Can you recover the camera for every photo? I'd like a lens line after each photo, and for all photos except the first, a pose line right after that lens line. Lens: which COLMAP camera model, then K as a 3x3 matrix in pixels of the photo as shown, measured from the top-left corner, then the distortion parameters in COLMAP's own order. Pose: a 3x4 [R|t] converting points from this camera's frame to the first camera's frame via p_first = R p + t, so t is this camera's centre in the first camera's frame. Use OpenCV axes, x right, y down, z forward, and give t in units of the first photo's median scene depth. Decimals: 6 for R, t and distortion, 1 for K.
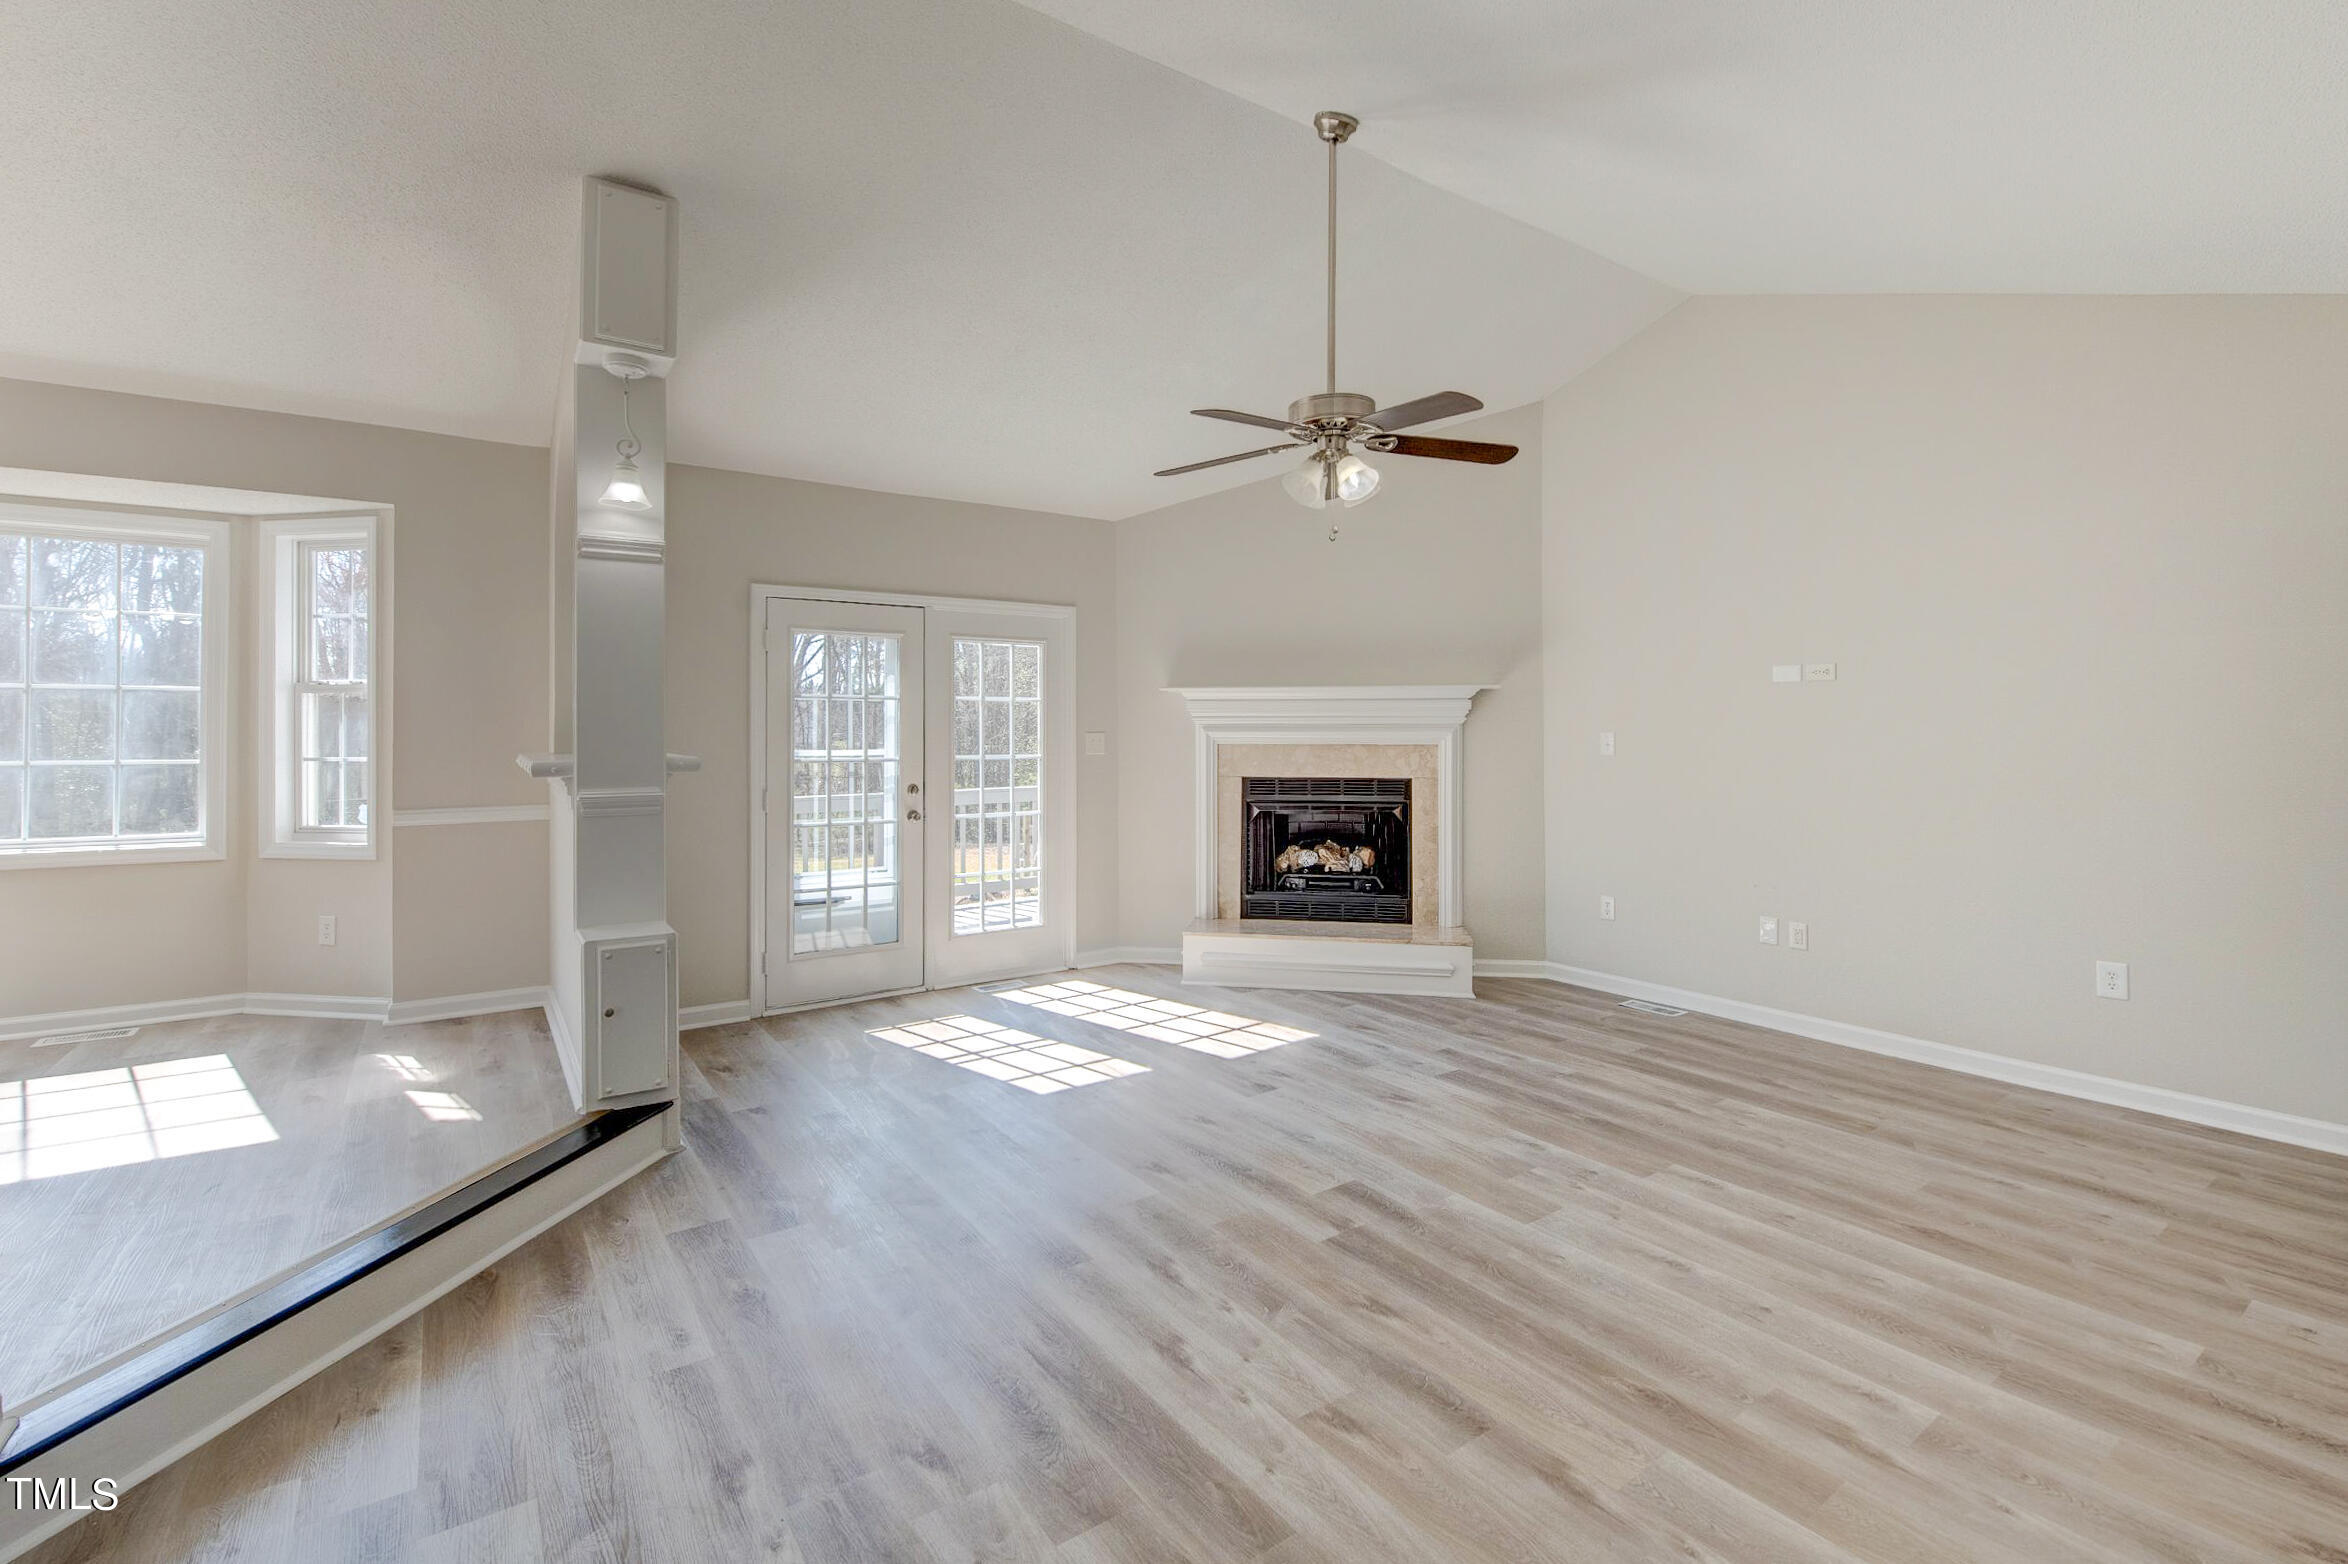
lens RADIAL K [[1030.1, 0, 1139.2], [0, 1030.1, 729.7], [0, 0, 1]] dist [-0.001919, -0.003488]
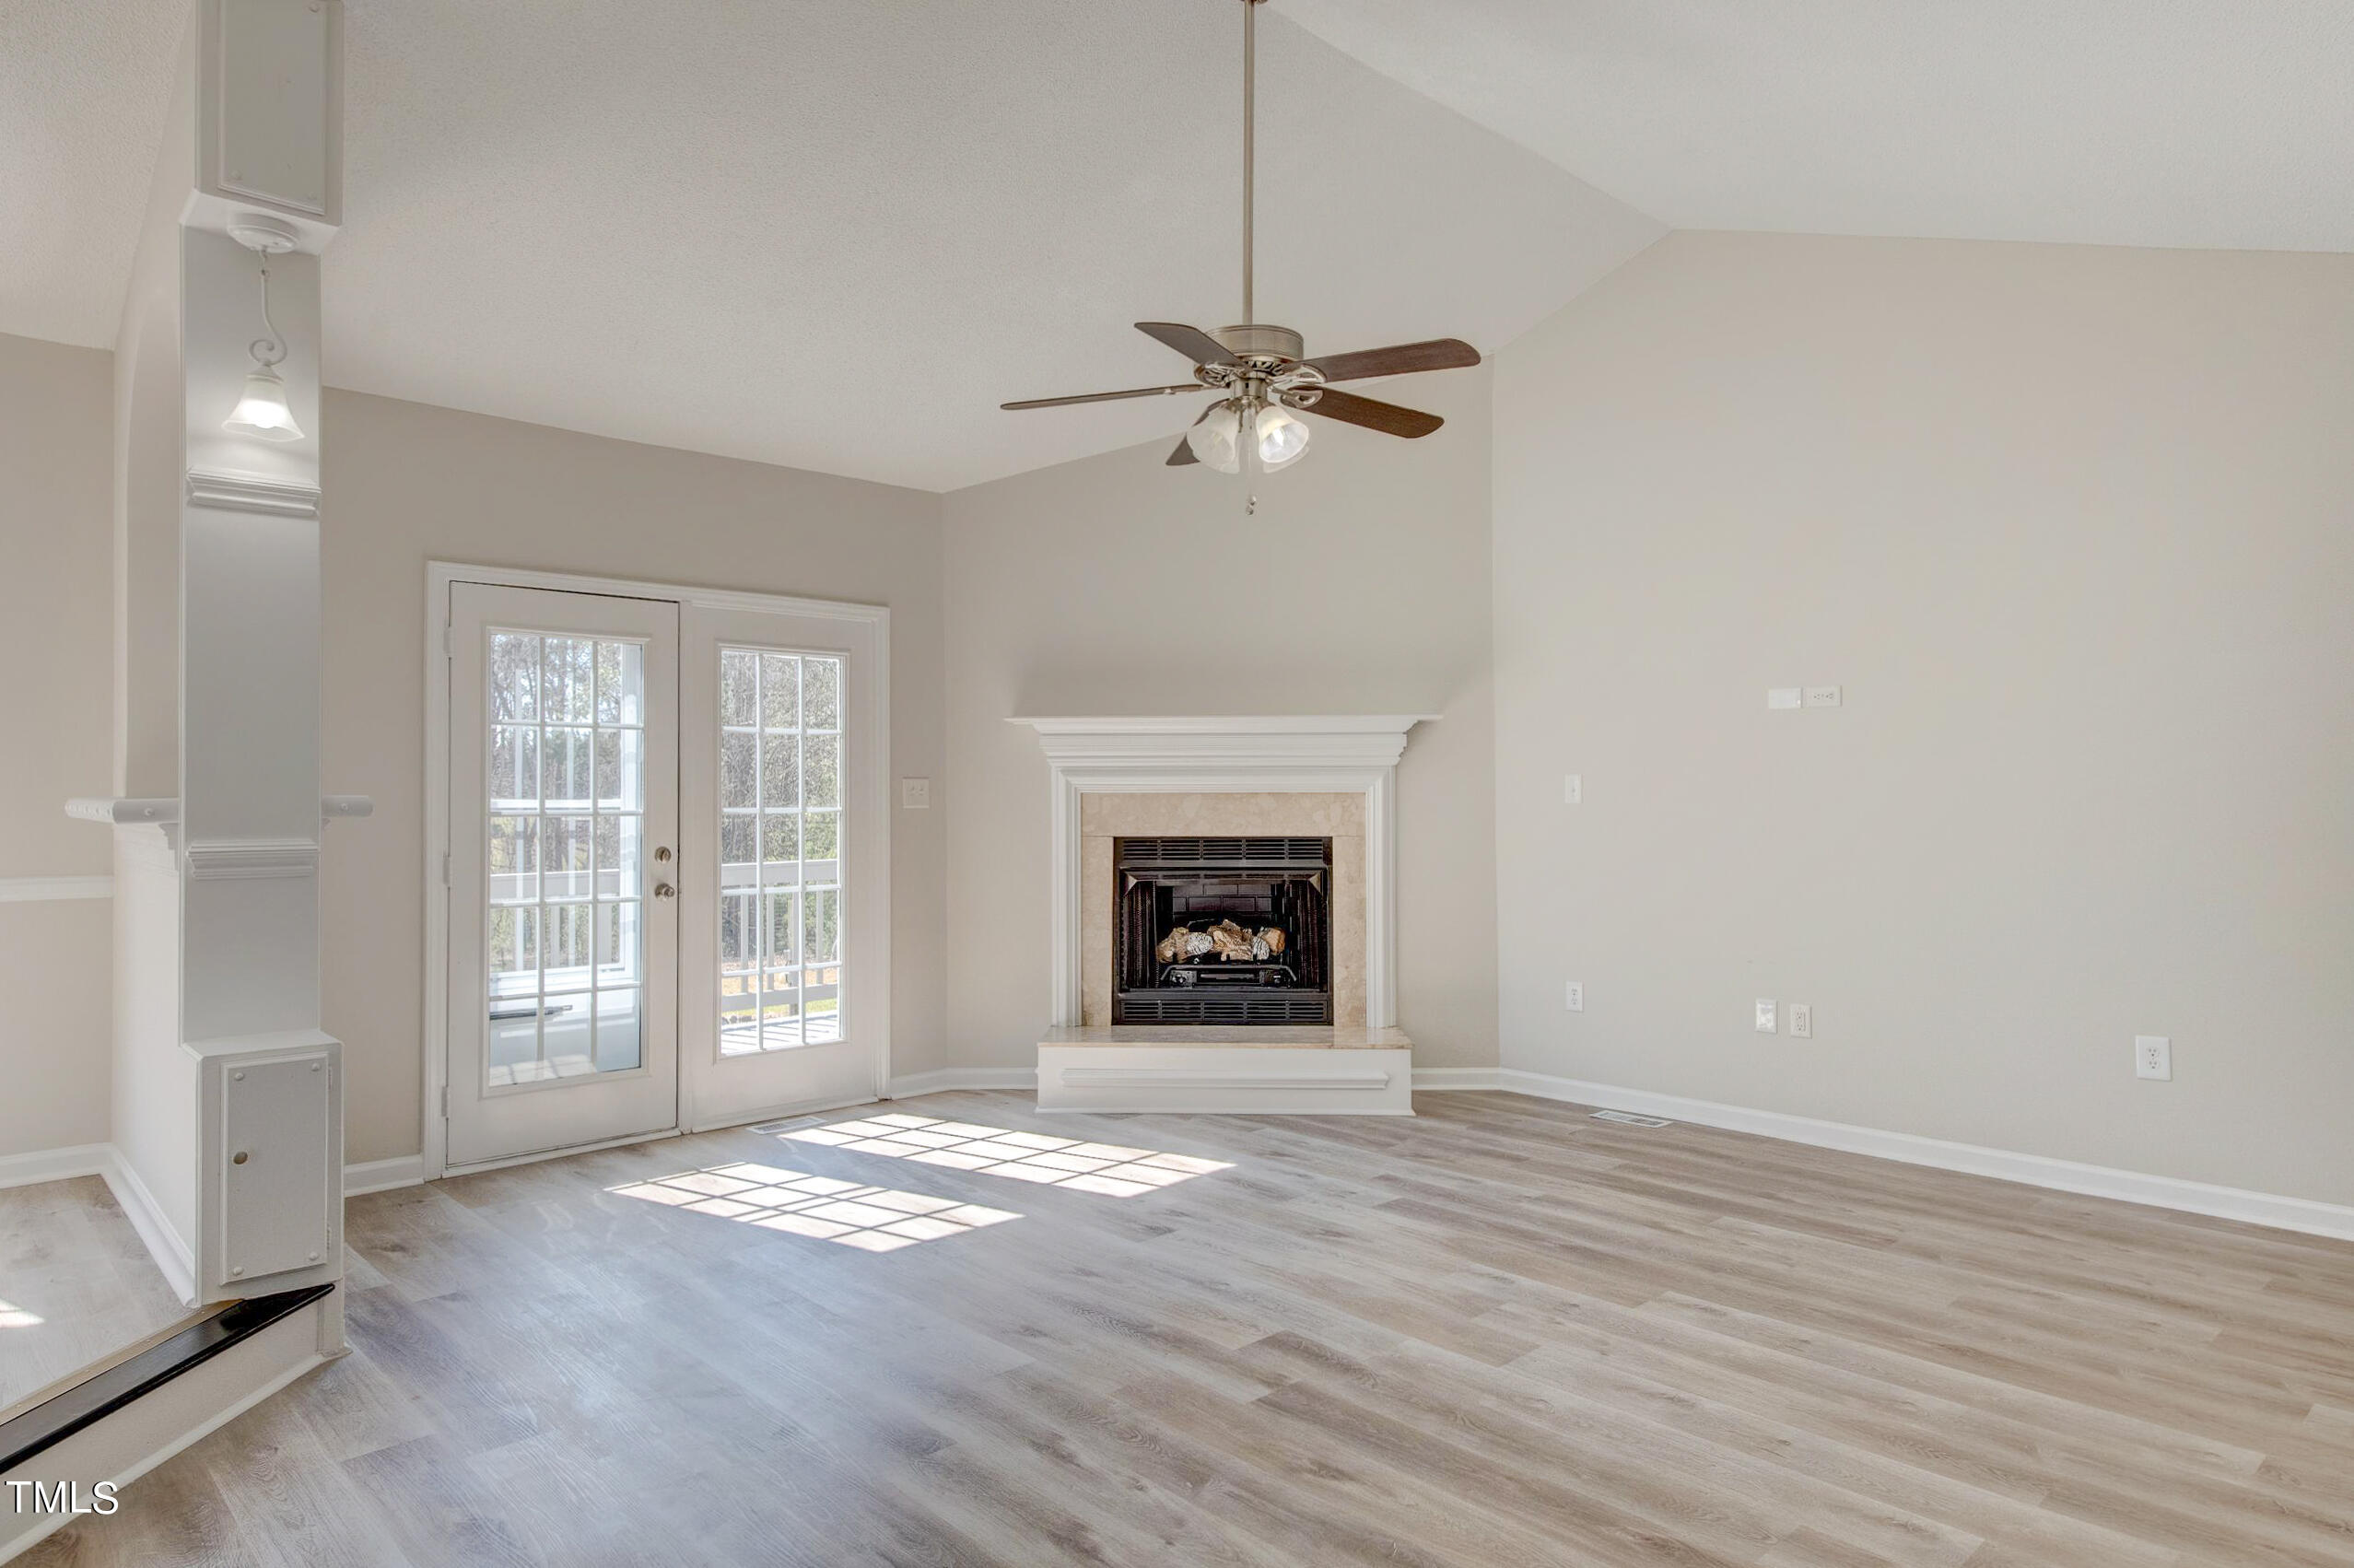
lens RADIAL K [[1405.9, 0, 1153.5], [0, 1405.9, 786.1], [0, 0, 1]] dist [0.022566, 0.000426]
pose [[0.988706, -0.001743, 0.149861, -0.038070], [0.003201, 0.999950, -0.009489, 0.027550], [-0.149837, 0.009861, 0.988662, -0.035948]]
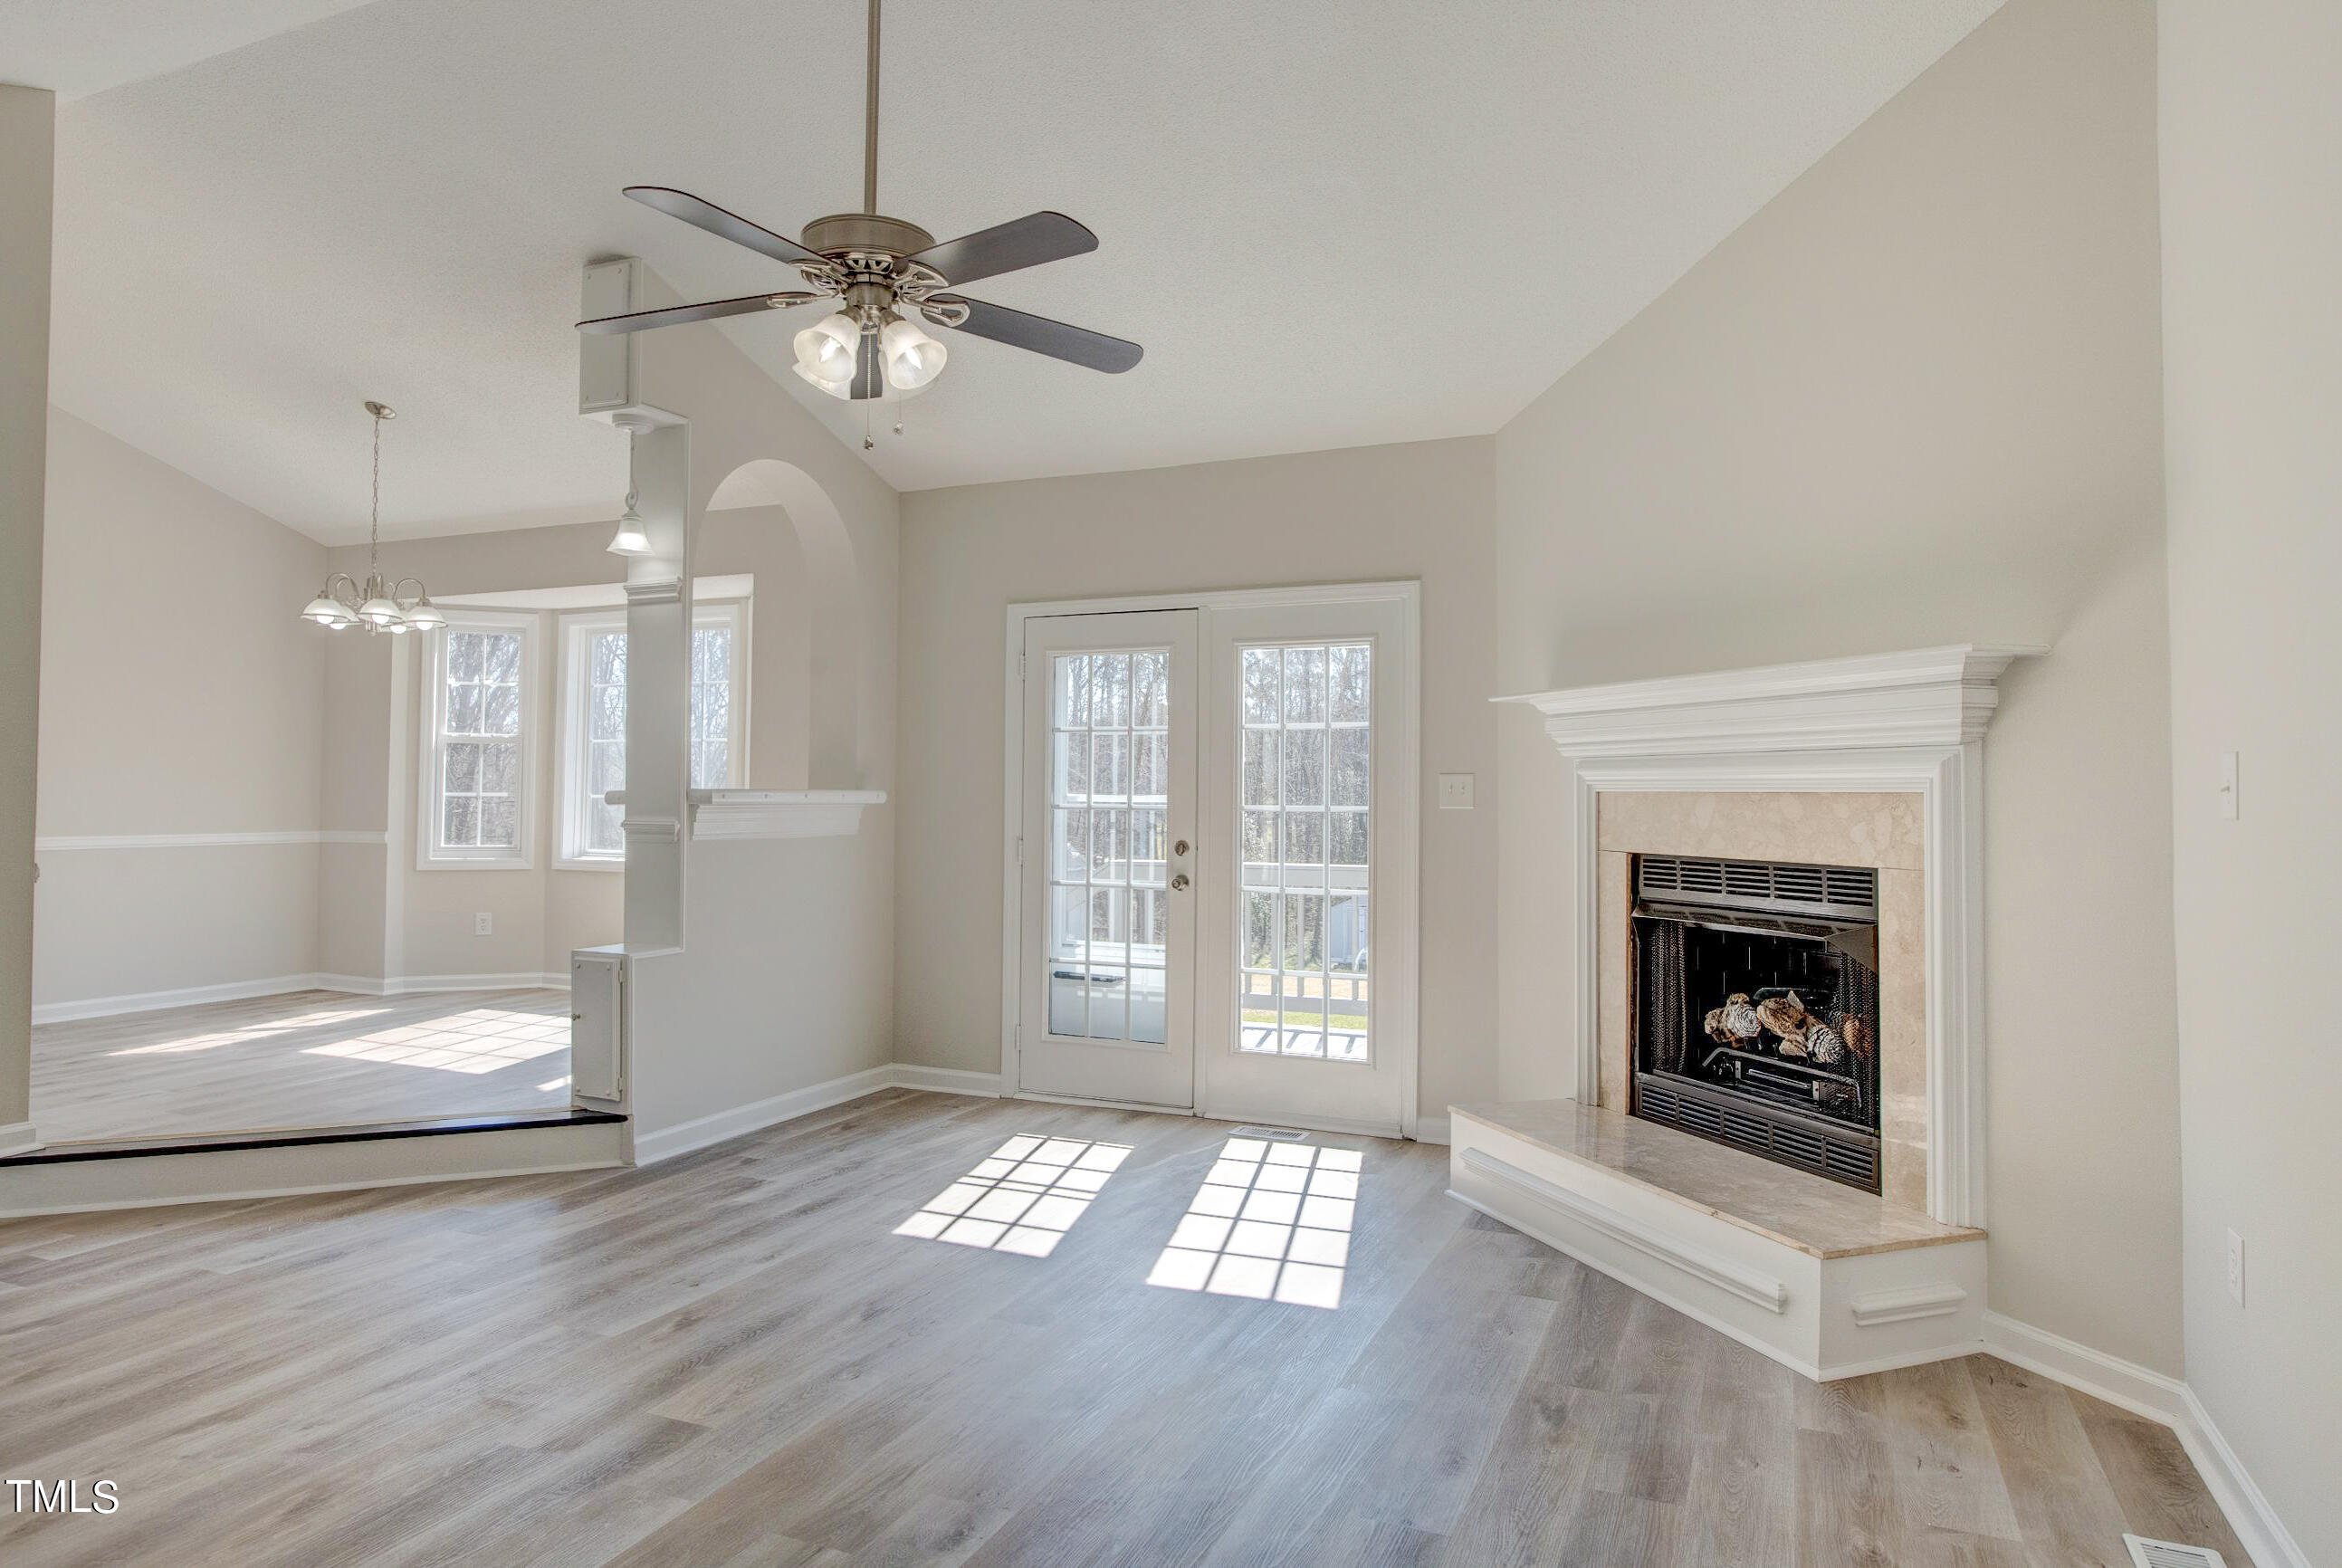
lens RADIAL K [[1379.4, 0, 1175.3], [0, 1379.4, 754.3], [0, 0, 1]] dist [-0.000733, 0.000658]
pose [[0.536488, -0.021463, -0.843635, 0.874094], [-0.007887, 0.999505, -0.030444, 0.026685], [0.843871, 0.022986, 0.536053, 0.602138]]
